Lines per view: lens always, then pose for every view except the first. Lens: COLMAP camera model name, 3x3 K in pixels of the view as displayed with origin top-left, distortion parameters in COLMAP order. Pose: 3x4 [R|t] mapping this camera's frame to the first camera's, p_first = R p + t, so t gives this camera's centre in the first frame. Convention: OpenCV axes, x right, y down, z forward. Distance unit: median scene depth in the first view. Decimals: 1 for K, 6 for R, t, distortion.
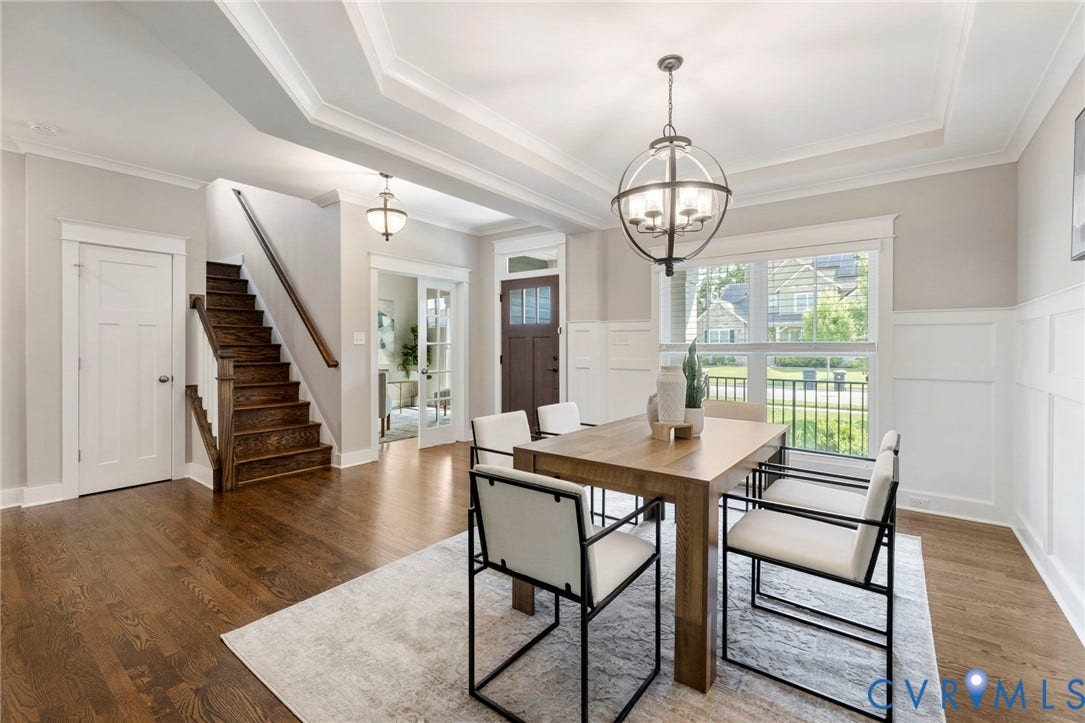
lens RADIAL K [[472.3, 0, 541.0], [0, 472.3, 354.1], [0, 0, 1]] dist [-0.003989, 0.001245]
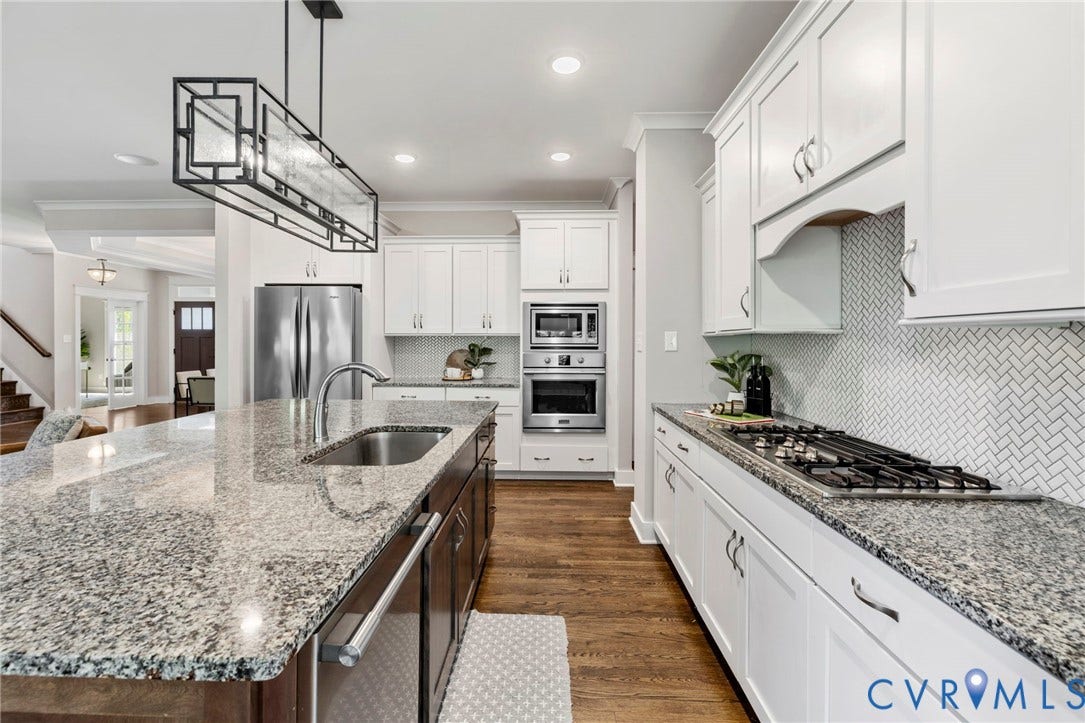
lens RADIAL K [[472.3, 0, 538.0], [0, 472.3, 342.2], [0, 0, 1]] dist [-0.003989, 0.001245]
pose [[0.812840, -0.004765, 0.582467, -0.016222], [0.011455, 0.999904, -0.007805, 0.009476], [-0.582374, 0.013016, 0.812817, -1.181895]]
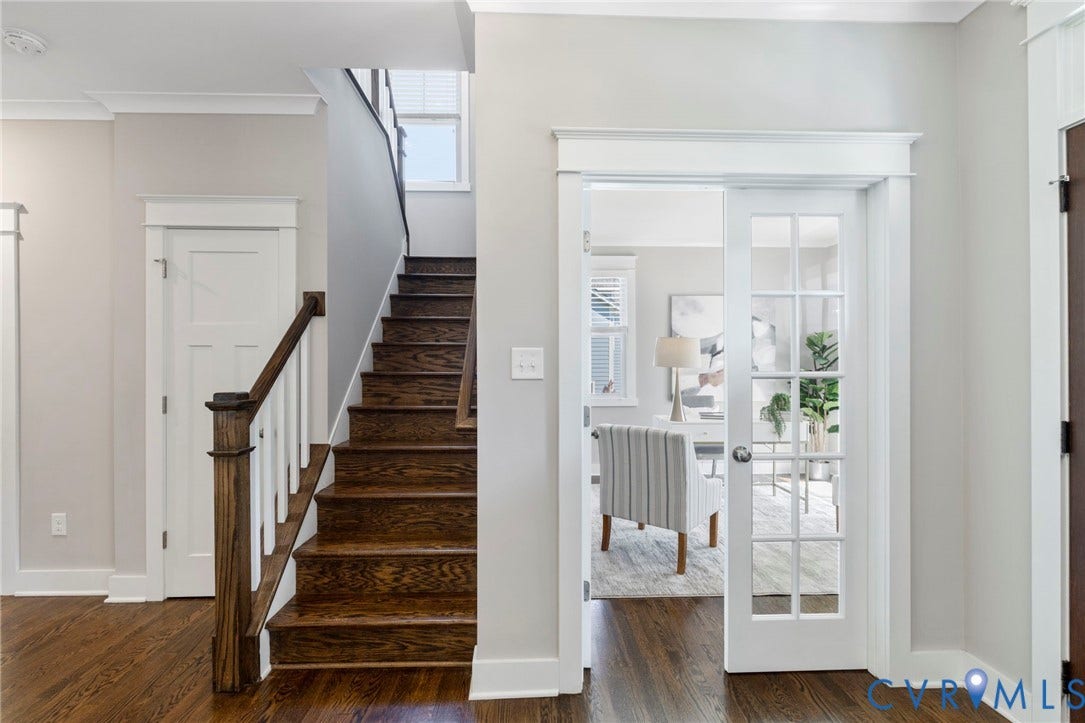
lens RADIAL K [[472.3, 0, 537.4], [0, 472.3, 365.0], [0, 0, 1]] dist [-0.003989, 0.001245]
pose [[0.634240, -0.003570, -0.773128, -0.081010], [-0.010397, 0.999860, -0.013146, -0.025337], [0.773066, 0.016376, 0.634114, 0.725051]]
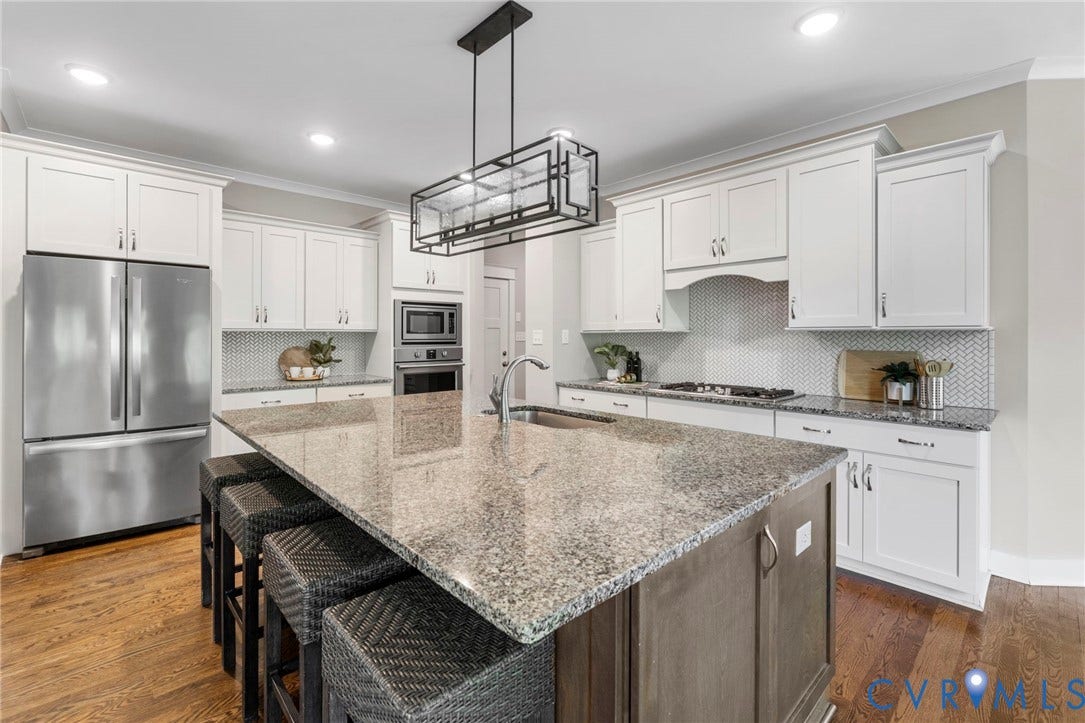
lens RADIAL K [[472.3, 0, 542.1], [0, 472.3, 334.1], [0, 0, 1]] dist [-0.003989, 0.001245]
pose [[0.169388, -0.000897, 0.985549, -0.353667], [0.017995, 0.999836, -0.002183, 0.002113], [-0.985385, 0.018105, 0.169376, -0.902275]]
